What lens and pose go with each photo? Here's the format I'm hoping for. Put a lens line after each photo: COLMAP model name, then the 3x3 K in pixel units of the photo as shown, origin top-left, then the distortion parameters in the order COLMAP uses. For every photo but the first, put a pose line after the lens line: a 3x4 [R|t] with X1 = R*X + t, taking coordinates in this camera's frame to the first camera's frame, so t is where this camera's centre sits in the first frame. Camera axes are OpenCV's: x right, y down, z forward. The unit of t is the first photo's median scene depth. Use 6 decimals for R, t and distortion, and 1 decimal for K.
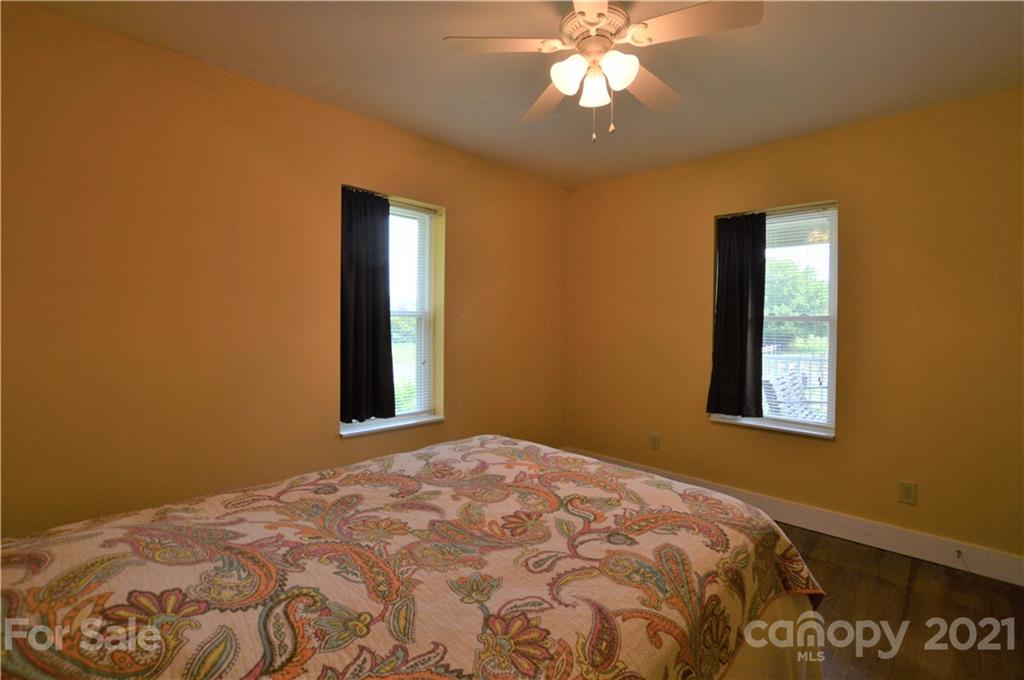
lens RADIAL K [[453.8, 0, 509.7], [0, 453.8, 334.7], [0, 0, 1]] dist [-0.031420, 0.001142]
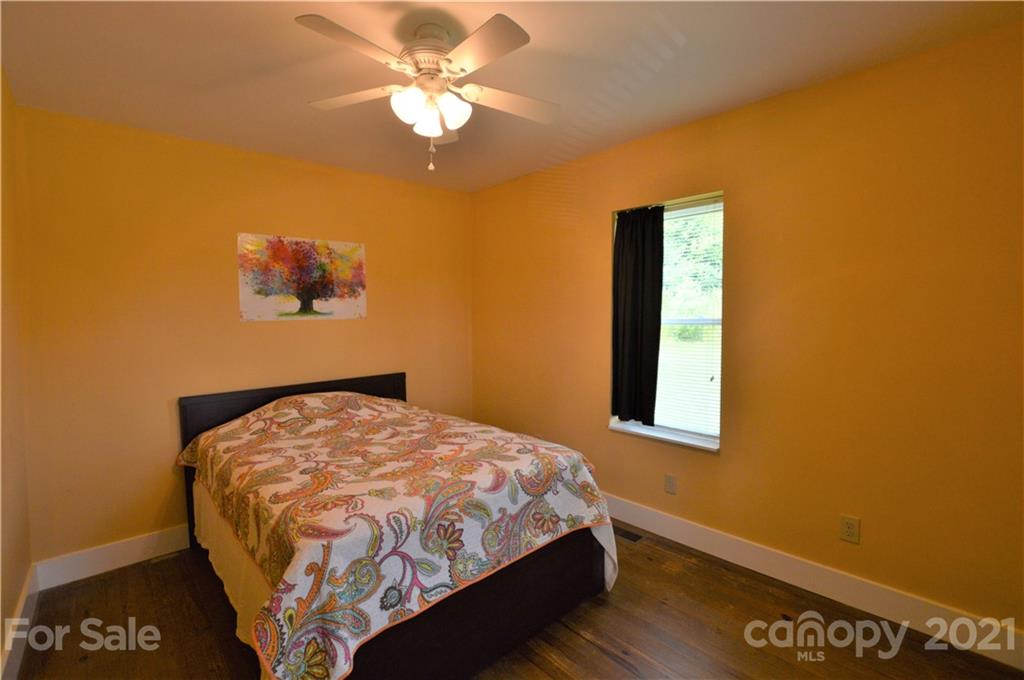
lens RADIAL K [[453.8, 0, 509.7], [0, 453.8, 334.7], [0, 0, 1]] dist [-0.031420, 0.001142]
pose [[-0.070777, -0.005155, -0.997479, 1.264455], [-0.014275, 0.999889, -0.004154, -0.020853], [0.997390, 0.013945, -0.070843, 1.282283]]
